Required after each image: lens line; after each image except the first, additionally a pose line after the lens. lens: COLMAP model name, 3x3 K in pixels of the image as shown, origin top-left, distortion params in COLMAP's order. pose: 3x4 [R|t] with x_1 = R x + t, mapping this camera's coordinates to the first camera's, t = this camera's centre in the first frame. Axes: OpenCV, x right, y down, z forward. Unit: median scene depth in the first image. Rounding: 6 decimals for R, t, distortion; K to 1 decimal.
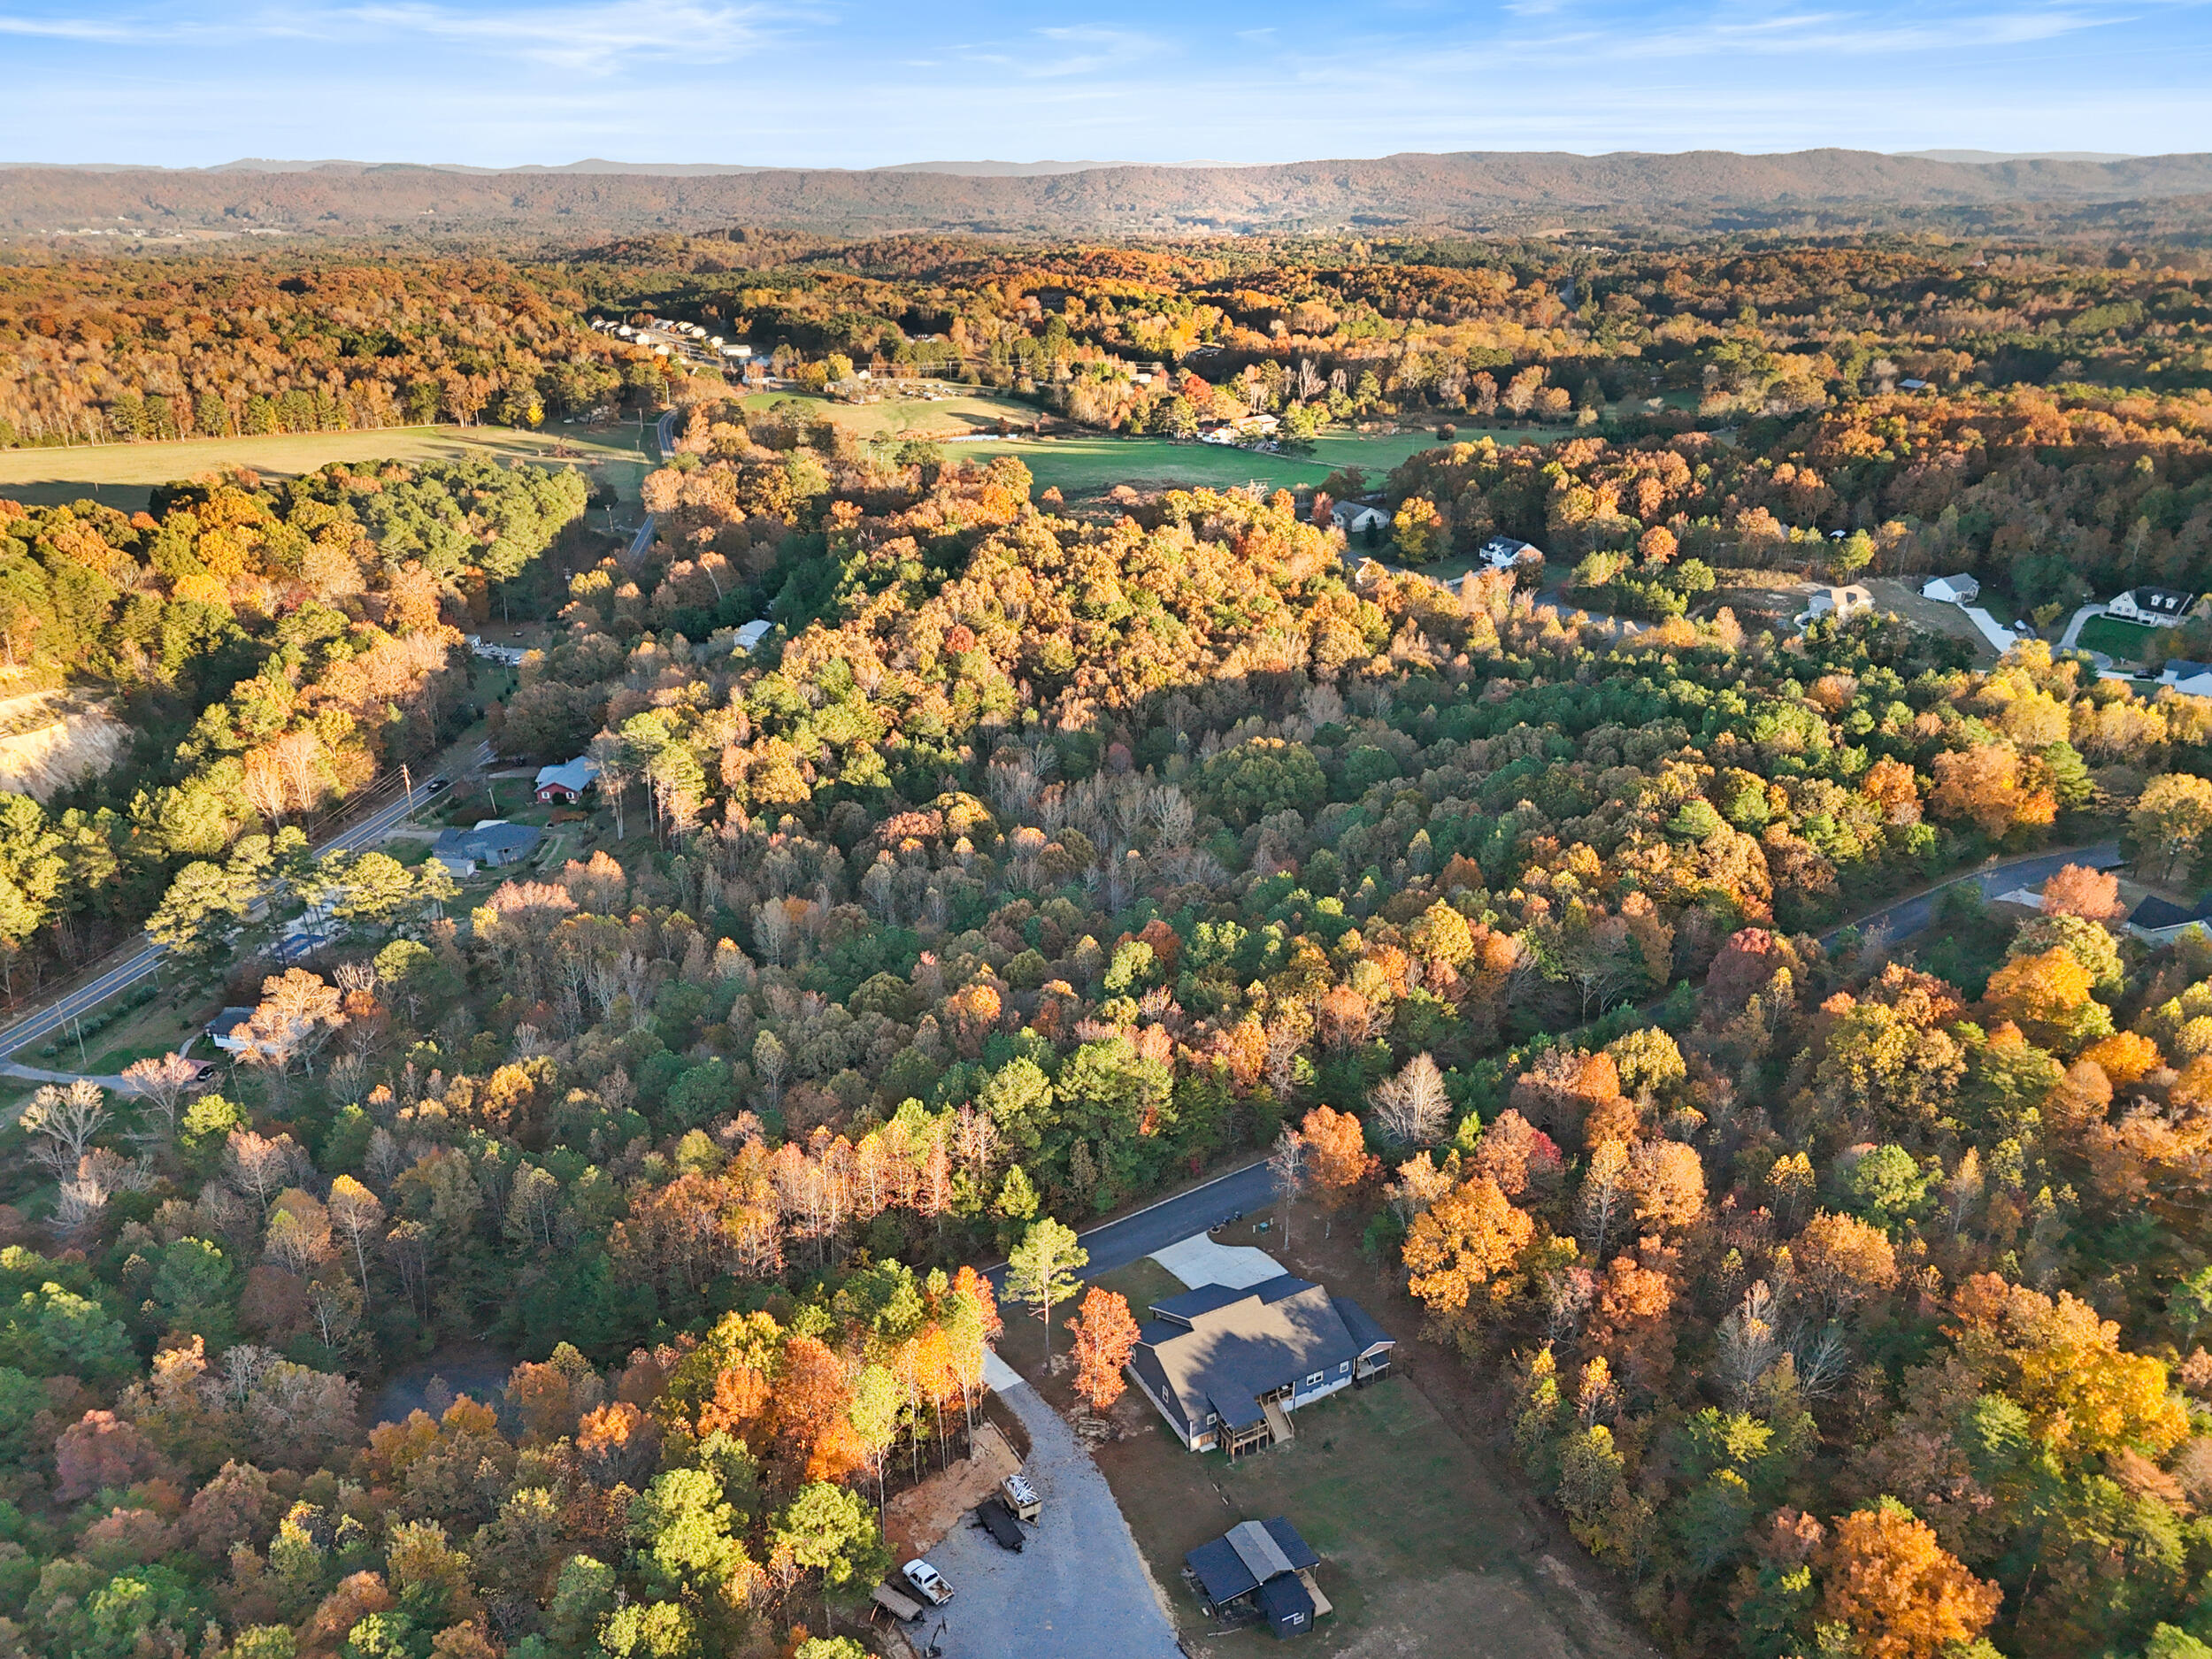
lens RADIAL K [[1633.4, 0, 1096.2], [0, 1633.4, 839.1], [0, 0, 1]] dist [0.081786, -0.082489]
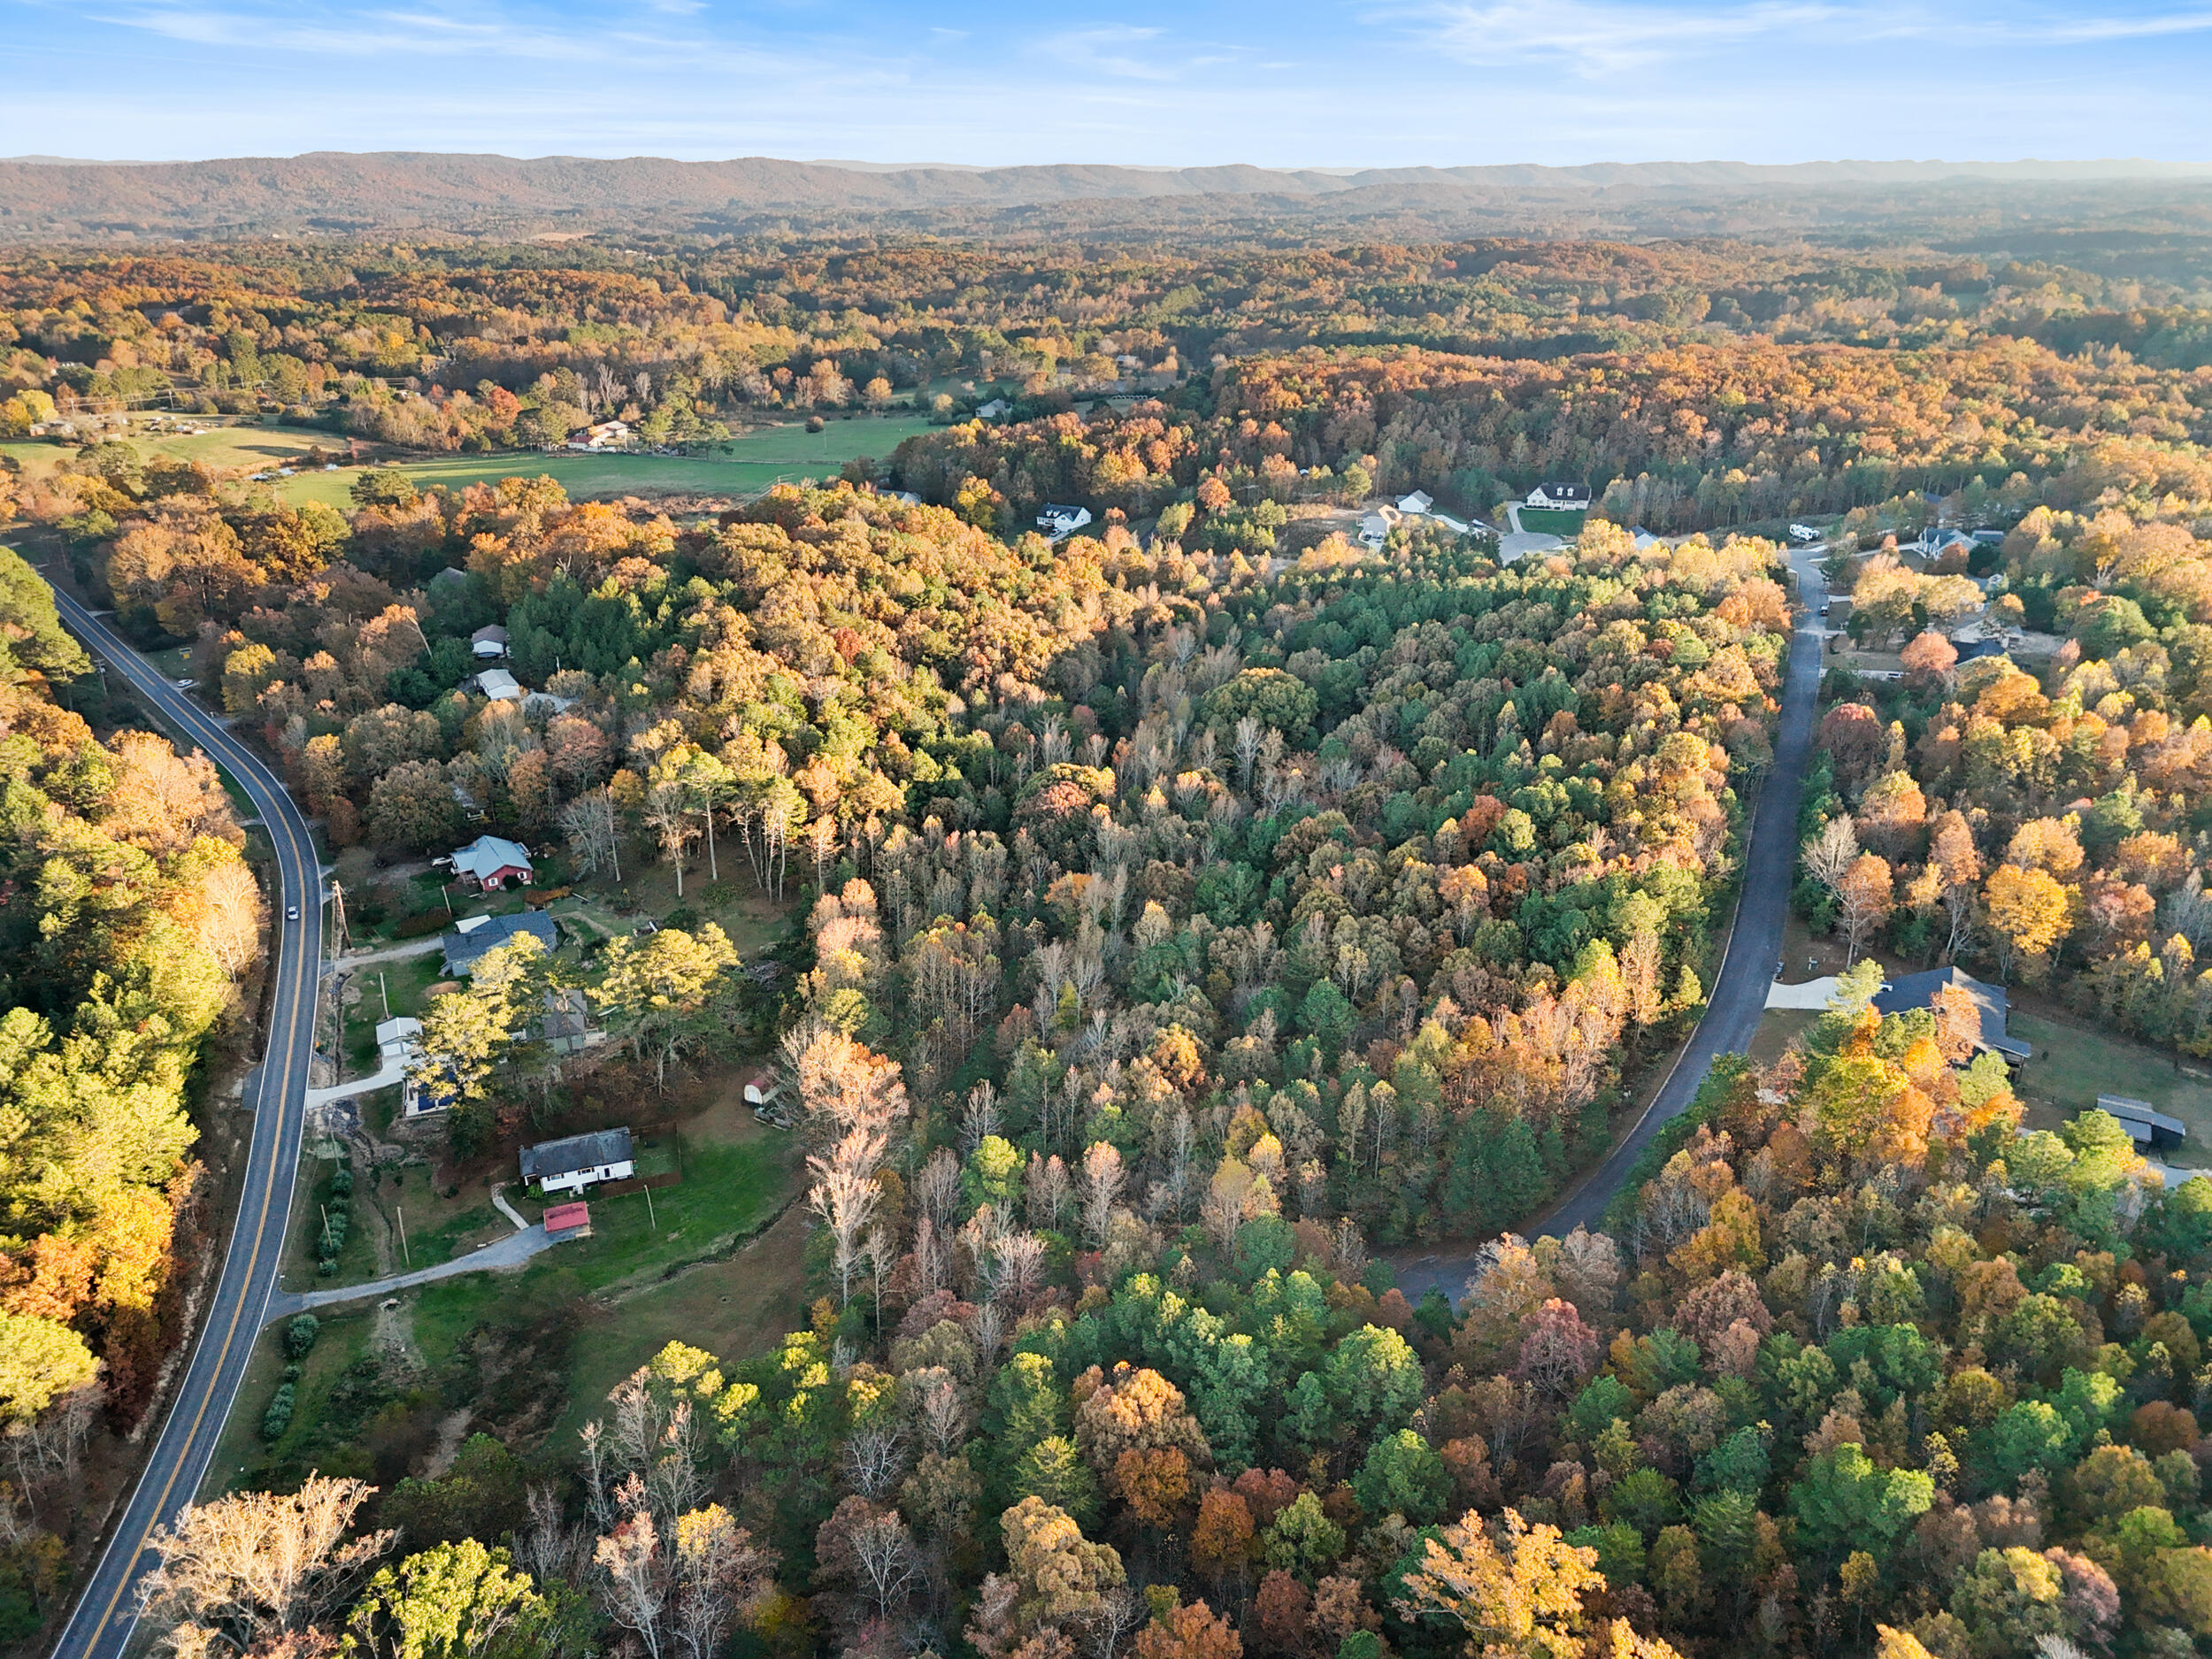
lens RADIAL K [[1633.4, 0, 1096.2], [0, 1633.4, 839.1], [0, 0, 1]] dist [0.081786, -0.082489]
pose [[0.816817, -0.215173, 0.535266, -0.217155], [0.216295, 0.974381, 0.061629, -0.013820], [-0.534814, 0.065436, 0.842432, 0.034130]]
